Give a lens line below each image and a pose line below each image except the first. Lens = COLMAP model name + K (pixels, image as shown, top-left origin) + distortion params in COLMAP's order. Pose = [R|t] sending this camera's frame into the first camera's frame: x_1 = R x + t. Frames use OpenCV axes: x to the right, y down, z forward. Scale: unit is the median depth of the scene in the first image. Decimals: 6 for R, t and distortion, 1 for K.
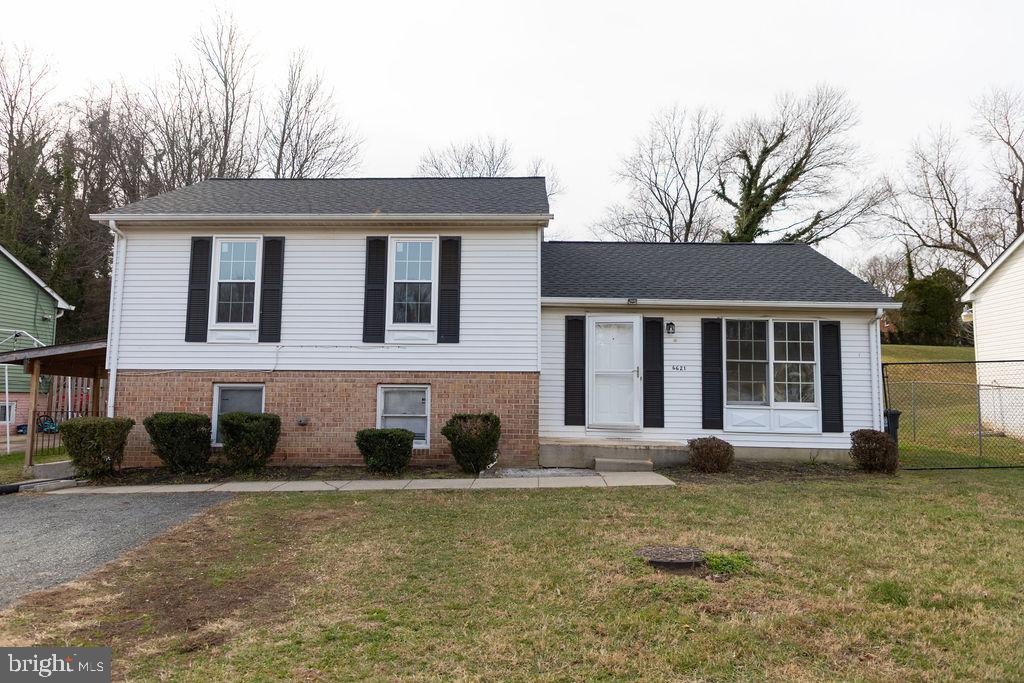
lens RADIAL K [[707.4, 0, 502.4], [0, 707.4, 324.9], [0, 0, 1]] dist [0.002811, 0.005425]
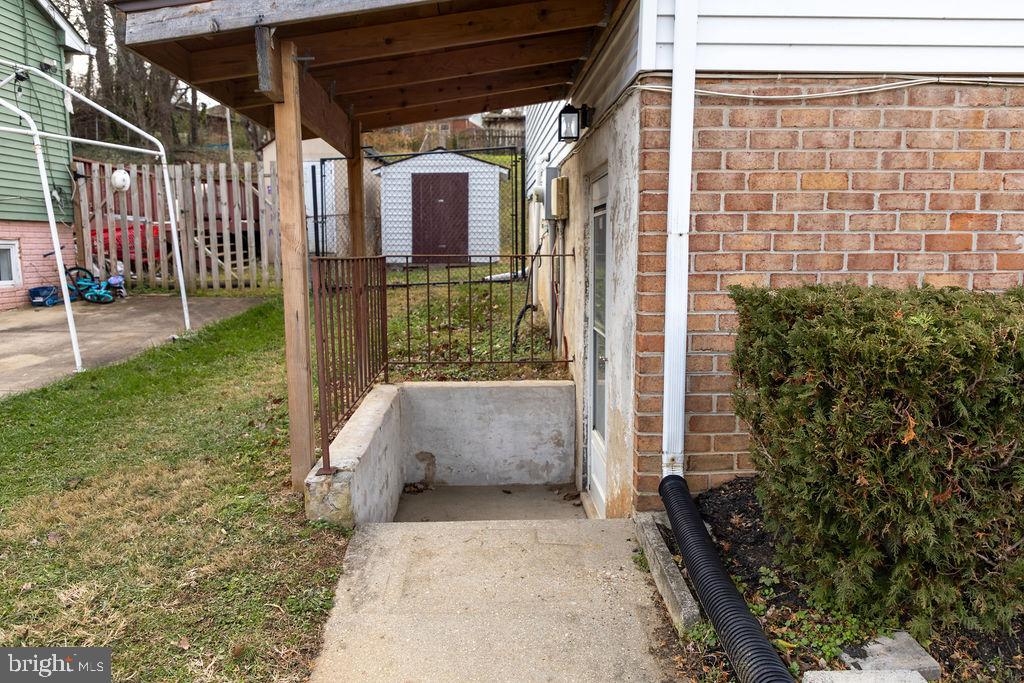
lens RADIAL K [[707.4, 0, 516.6], [0, 707.4, 331.6], [0, 0, 1]] dist [0.002811, 0.005425]
pose [[0.995470, -0.023139, 0.092216, -0.580935], [0.001216, 0.972950, 0.231012, 0.085221], [-0.095067, -0.229854, 0.968571, 0.712509]]
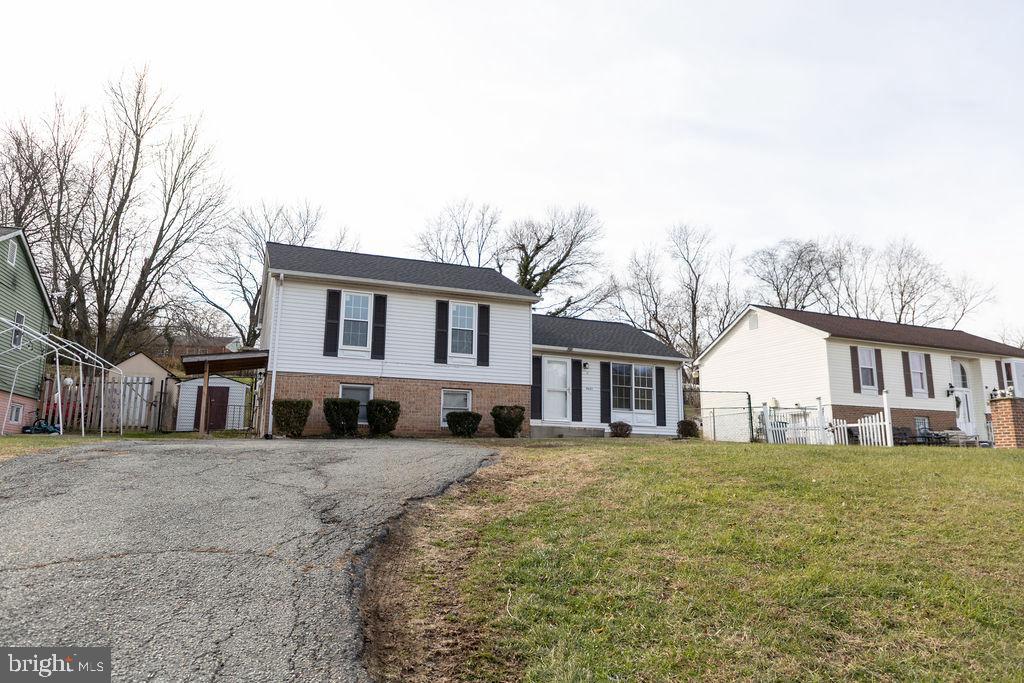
lens RADIAL K [[707.4, 0, 516.7], [0, 707.4, 332.4], [0, 0, 1]] dist [0.002811, 0.005425]
pose [[0.911623, 0.076157, 0.403910, -0.644814], [-0.045381, 0.995326, -0.085242, 0.080167], [-0.408514, 0.059379, 0.910819, -0.554972]]
